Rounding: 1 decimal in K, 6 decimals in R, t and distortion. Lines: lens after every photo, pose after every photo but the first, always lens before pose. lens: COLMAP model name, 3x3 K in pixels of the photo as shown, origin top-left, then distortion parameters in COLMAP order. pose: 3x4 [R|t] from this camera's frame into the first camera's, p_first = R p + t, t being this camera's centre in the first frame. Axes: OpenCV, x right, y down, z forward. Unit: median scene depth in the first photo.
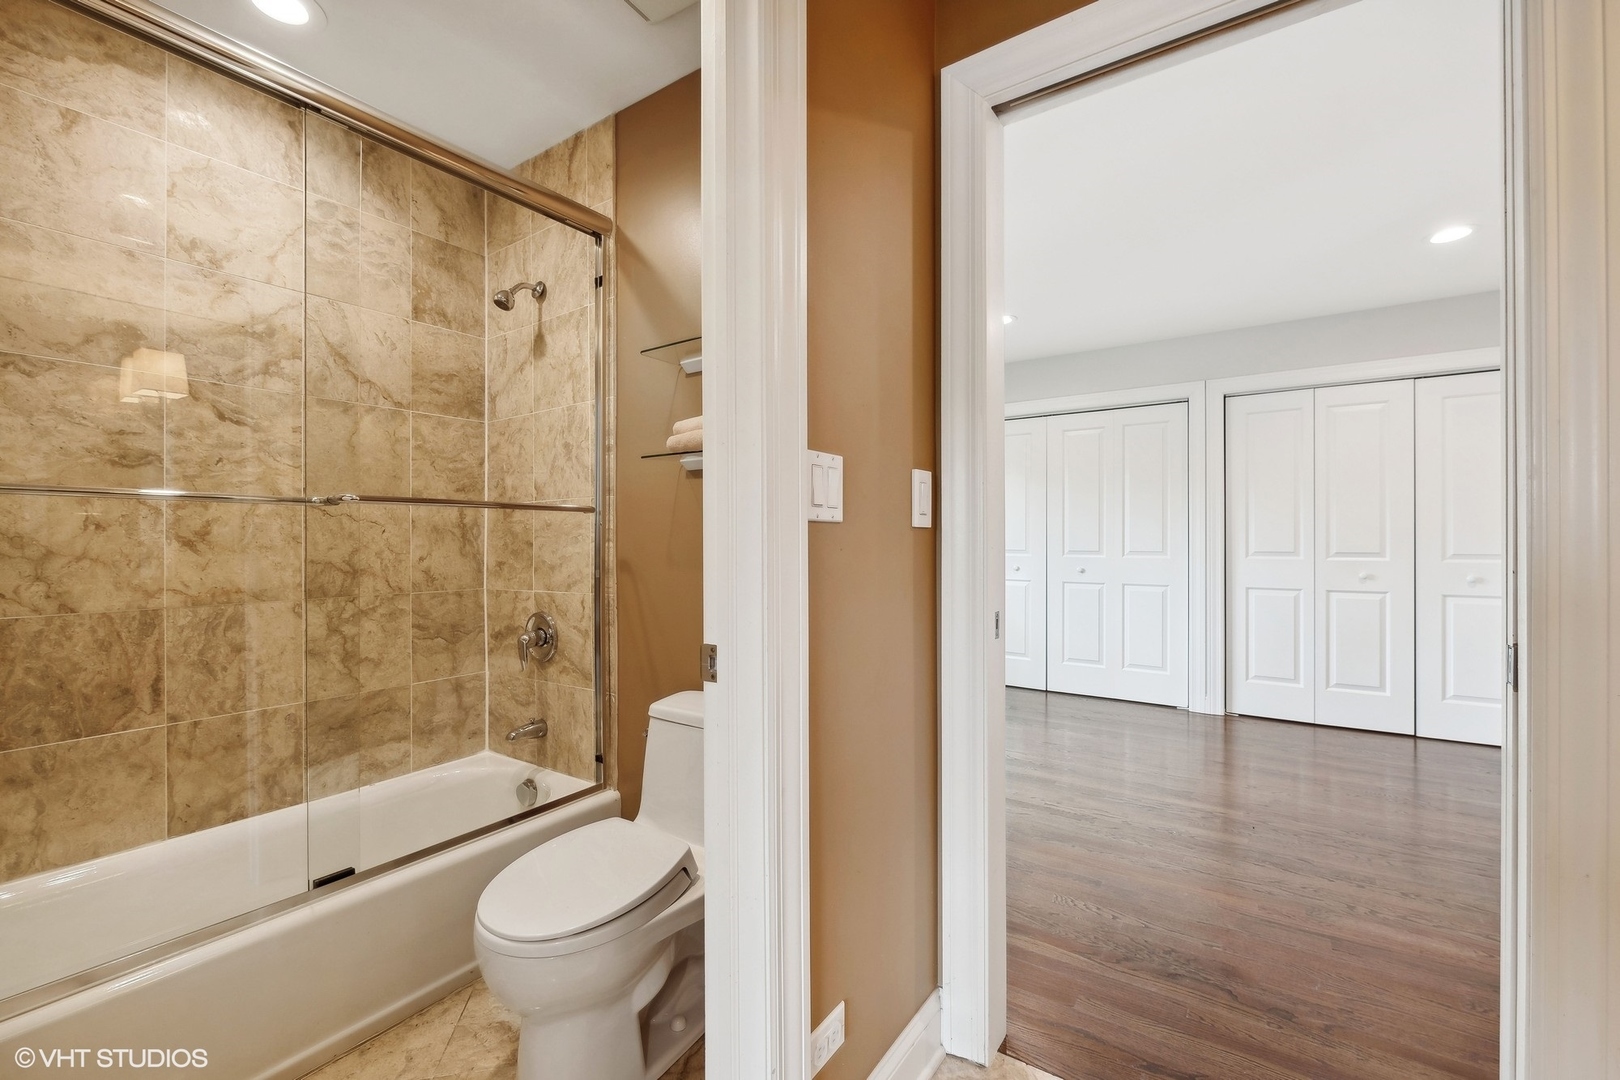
lens RADIAL K [[677.3, 0, 805.3], [0, 677.3, 536.4], [0, 0, 1]] dist [-0.007887, -0.001327]
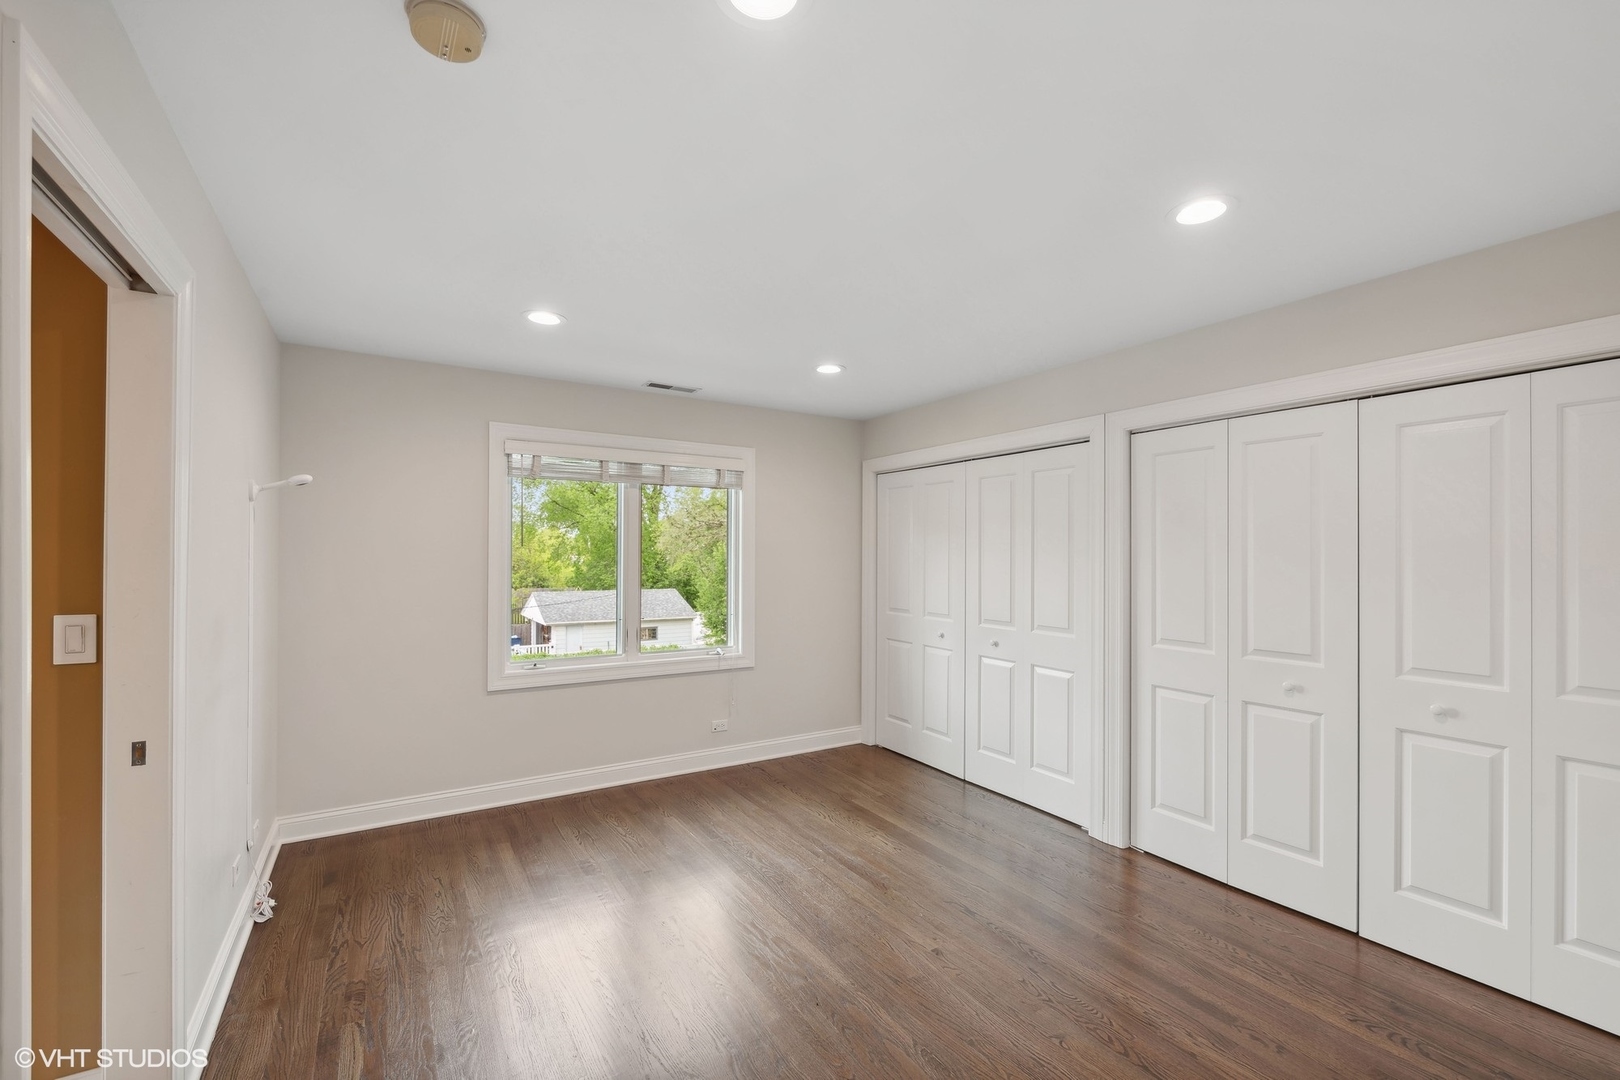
lens RADIAL K [[677.3, 0, 810.8], [0, 677.3, 544.9], [0, 0, 1]] dist [-0.007887, -0.001327]
pose [[0.917871, 0.003132, -0.396867, 0.603845], [-0.006481, 0.999954, -0.007097, -0.073302], [0.396826, 0.009086, 0.917849, 0.151669]]
